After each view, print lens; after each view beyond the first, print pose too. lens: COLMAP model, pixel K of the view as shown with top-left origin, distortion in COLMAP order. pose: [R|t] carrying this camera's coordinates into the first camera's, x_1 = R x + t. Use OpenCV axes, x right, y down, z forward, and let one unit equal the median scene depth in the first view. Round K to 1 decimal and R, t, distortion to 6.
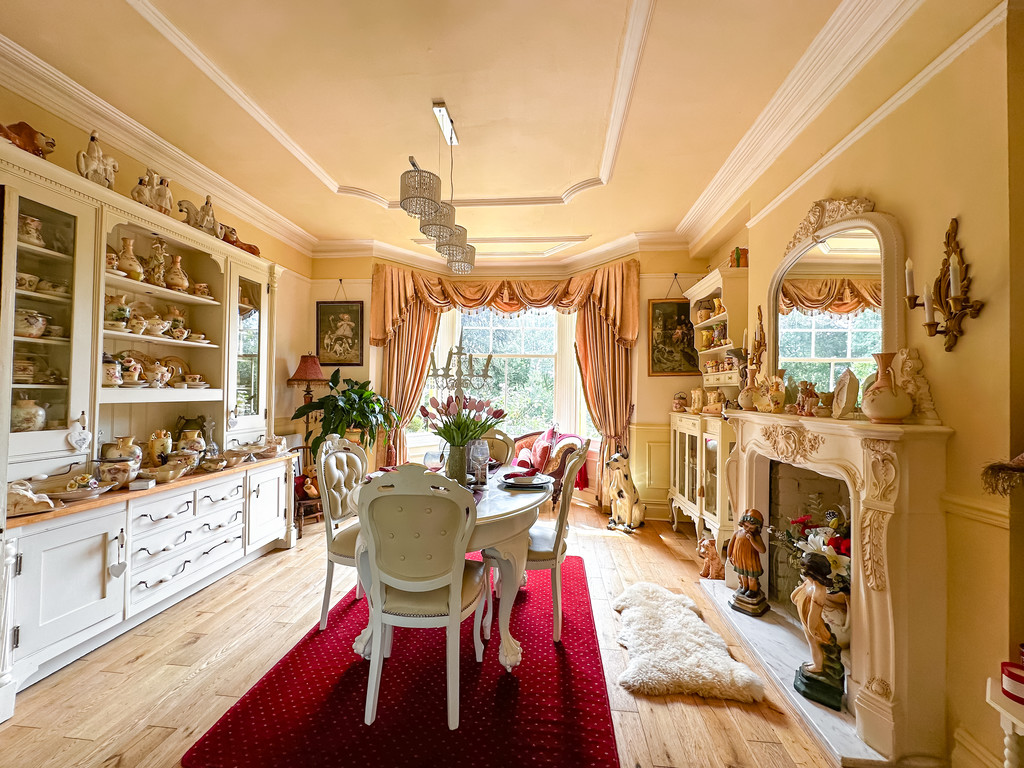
lens RADIAL K [[407.2, 0, 513.8], [0, 407.2, 386.4], [0, 0, 1]] dist [-0.003275, -0.000447]
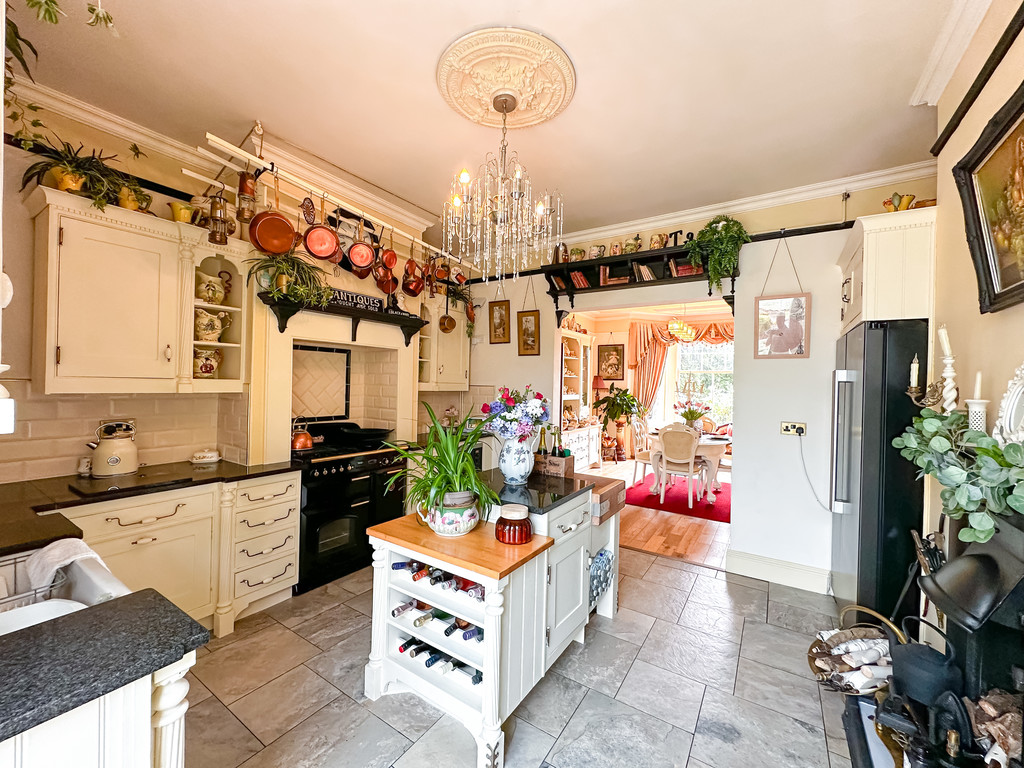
lens RADIAL K [[407.2, 0, 506.7], [0, 407.2, 386.7], [0, 0, 1]] dist [-0.003275, -0.000447]
pose [[0.880759, 0.009594, -0.473467, 0.028915], [-0.003027, 0.999888, 0.014630, -0.048884], [0.473554, -0.011452, 0.880690, -0.881566]]
